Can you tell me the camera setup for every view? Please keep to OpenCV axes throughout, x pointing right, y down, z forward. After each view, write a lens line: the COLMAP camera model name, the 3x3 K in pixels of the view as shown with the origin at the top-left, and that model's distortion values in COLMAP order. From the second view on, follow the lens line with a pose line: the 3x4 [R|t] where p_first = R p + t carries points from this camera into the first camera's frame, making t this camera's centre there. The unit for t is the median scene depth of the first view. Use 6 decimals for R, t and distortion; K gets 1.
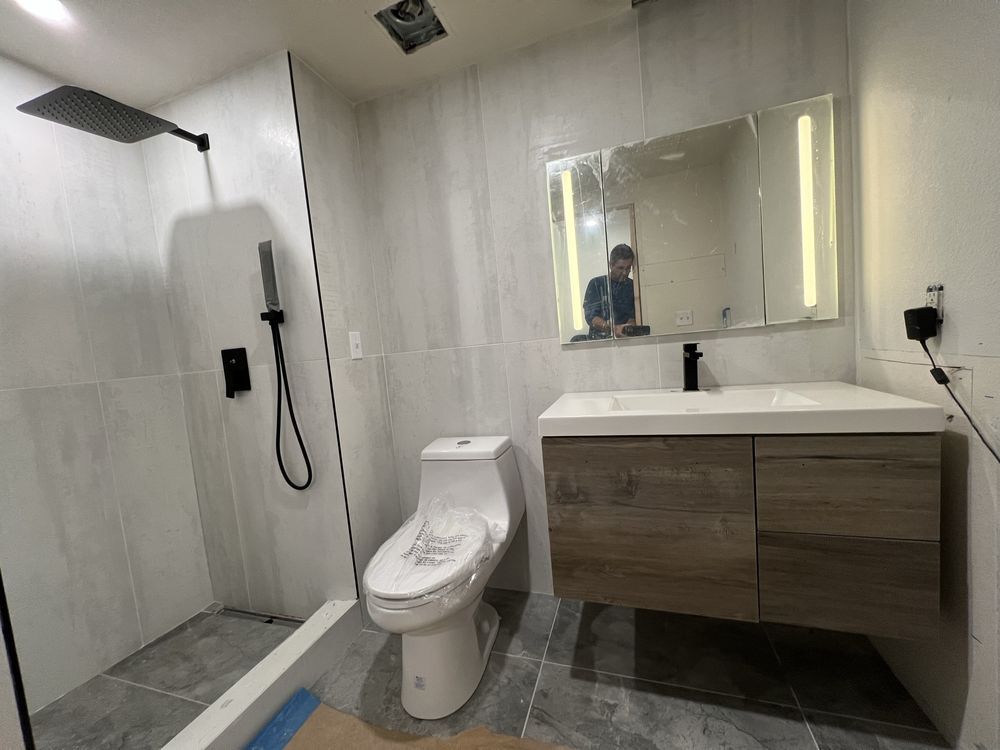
lens RADIAL K [[399.4, 0, 503.5], [0, 399.4, 377.0], [0, 0, 1]] dist [0.000612, 0.000391]
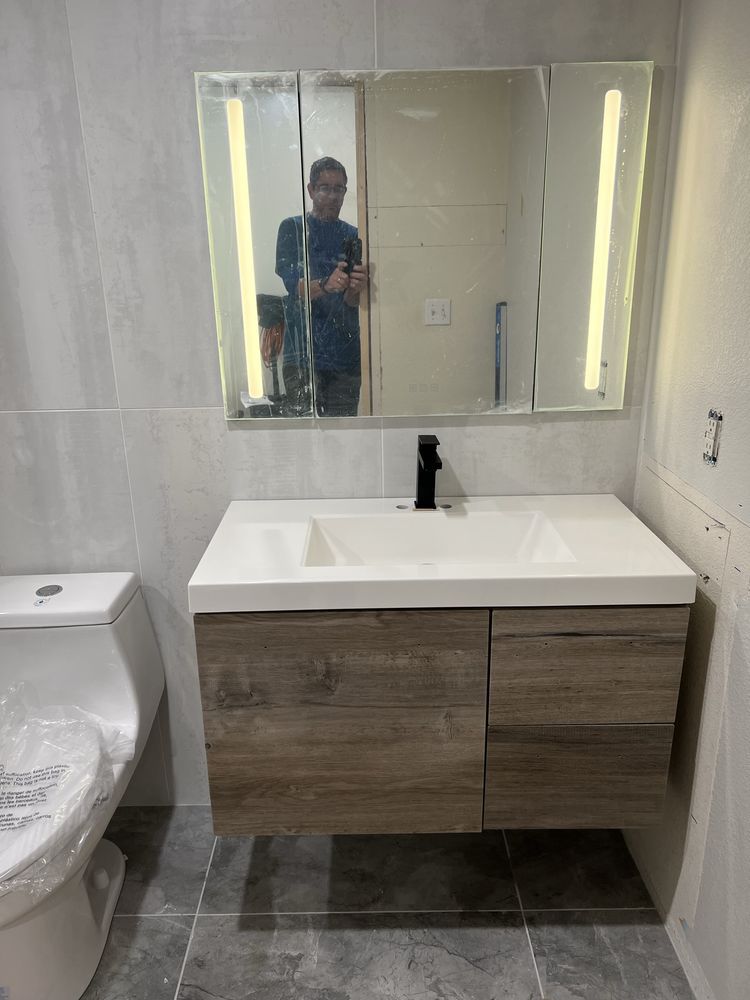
lens RADIAL K [[755.2, 0, 375.2], [0, 755.2, 500.4], [0, 0, 1]] dist [0.039086, -0.032886]
pose [[0.944332, -0.030725, 0.327557, -0.015589], [-0.042720, 0.975748, 0.214688, -0.243960], [-0.326210, -0.216730, 0.920117, -0.115962]]
